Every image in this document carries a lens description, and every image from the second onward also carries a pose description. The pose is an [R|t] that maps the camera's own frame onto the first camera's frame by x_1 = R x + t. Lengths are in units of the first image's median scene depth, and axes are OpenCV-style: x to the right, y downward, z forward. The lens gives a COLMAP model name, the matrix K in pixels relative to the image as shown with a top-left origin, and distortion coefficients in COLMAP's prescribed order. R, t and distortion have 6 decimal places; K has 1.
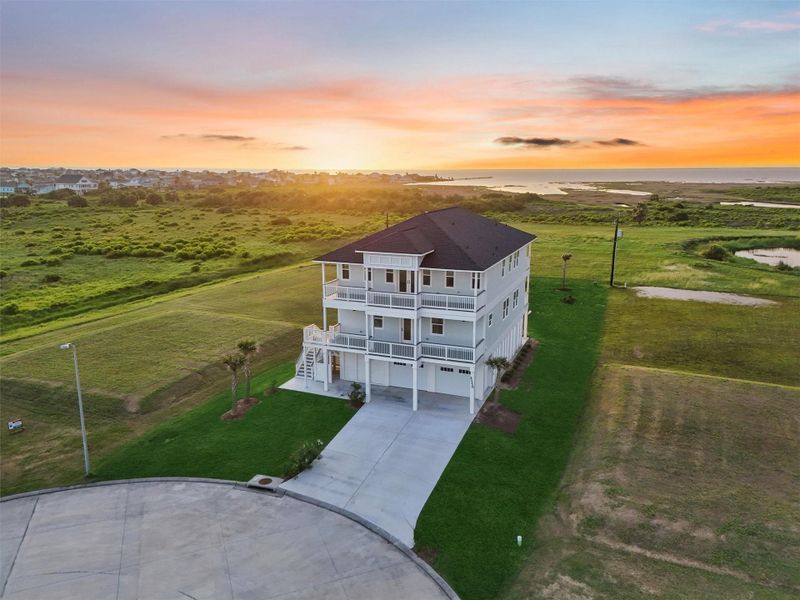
lens RADIAL K [[611.3, 0, 400.0], [0, 611.3, 300.0], [0, 0, 1]] dist [0.041975, 0.001358]
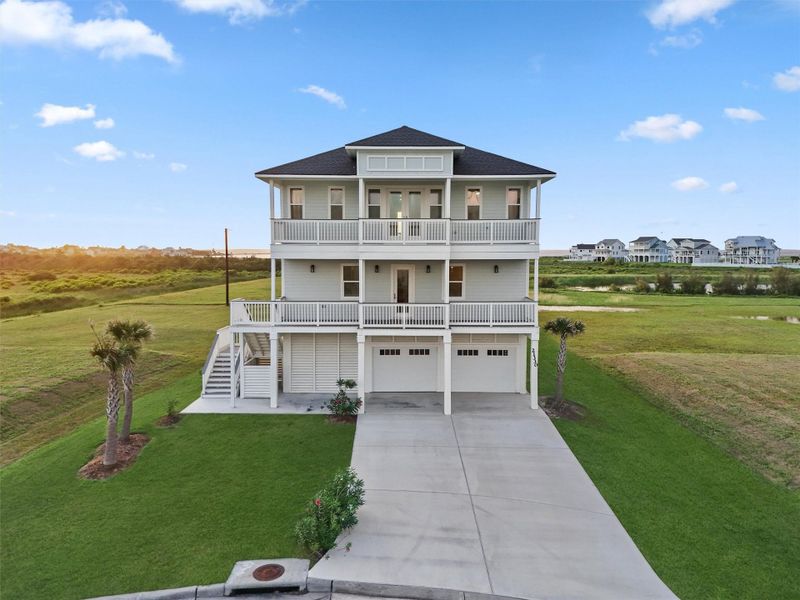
lens RADIAL K [[602.8, 0, 400.0], [0, 602.8, 300.0], [0, 0, 1]] dist [0.041369, 0.003120]
pose [[0.929158, -0.028370, 0.368593, -0.250828], [0.077994, 0.989652, -0.120437, 0.145285], [-0.361362, 0.140653, 0.921756, 0.482005]]
